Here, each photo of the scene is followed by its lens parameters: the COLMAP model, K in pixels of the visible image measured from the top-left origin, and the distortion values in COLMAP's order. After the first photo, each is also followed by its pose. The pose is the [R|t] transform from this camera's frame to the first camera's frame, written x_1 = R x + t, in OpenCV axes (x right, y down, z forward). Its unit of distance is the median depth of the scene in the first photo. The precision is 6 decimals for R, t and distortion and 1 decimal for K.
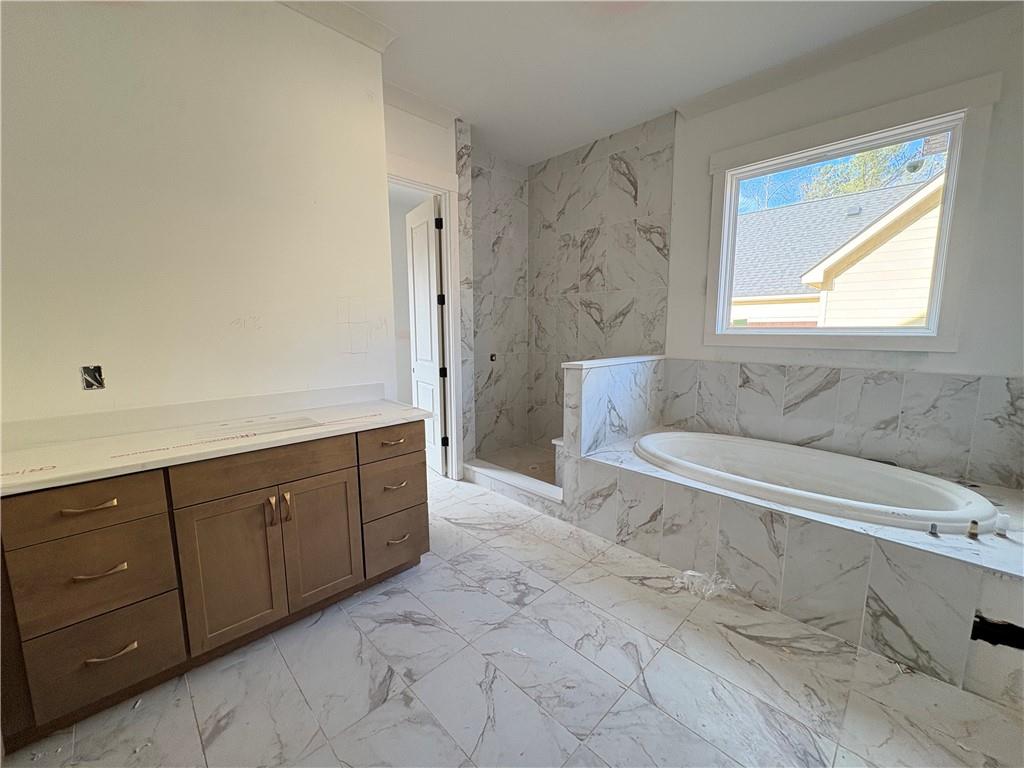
lens RADIAL K [[406.0, 0, 514.6], [0, 406.0, 383.6], [0, 0, 1]] dist [-0.000079, 0.000189]
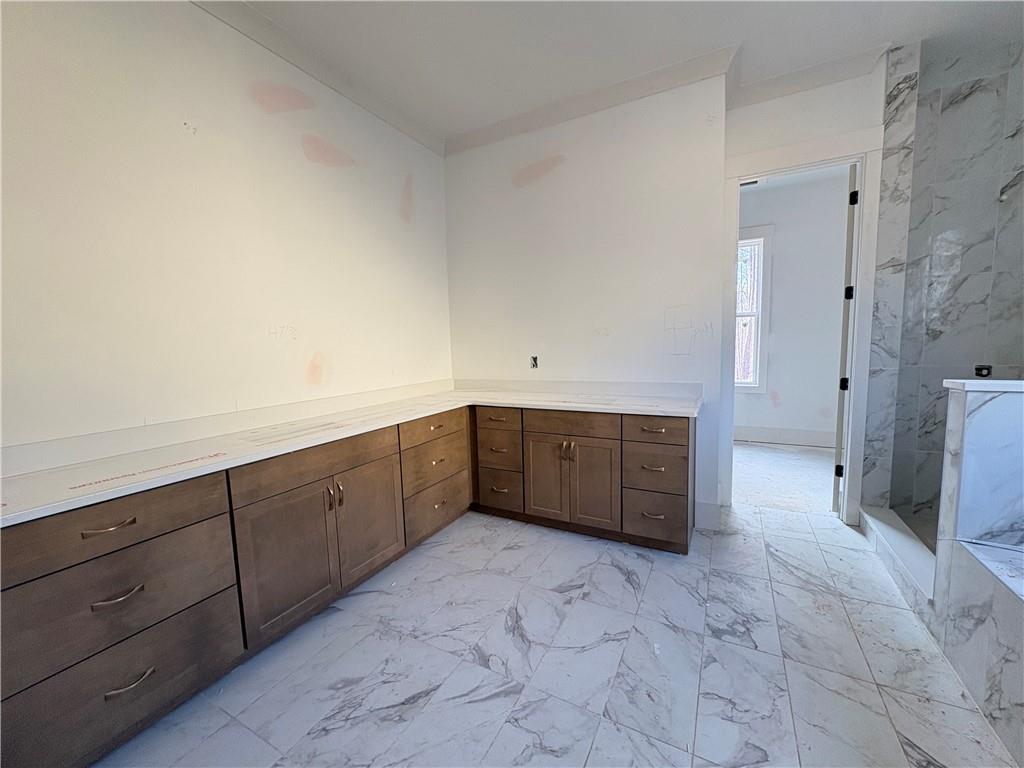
lens RADIAL K [[406.0, 0, 515.4], [0, 406.0, 383.8], [0, 0, 1]] dist [-0.000079, 0.000189]
pose [[0.299825, 0.091078, -0.949637, 0.614422], [-0.103085, 0.992697, 0.062661, -0.018534], [0.948408, 0.079106, 0.307024, 0.228015]]
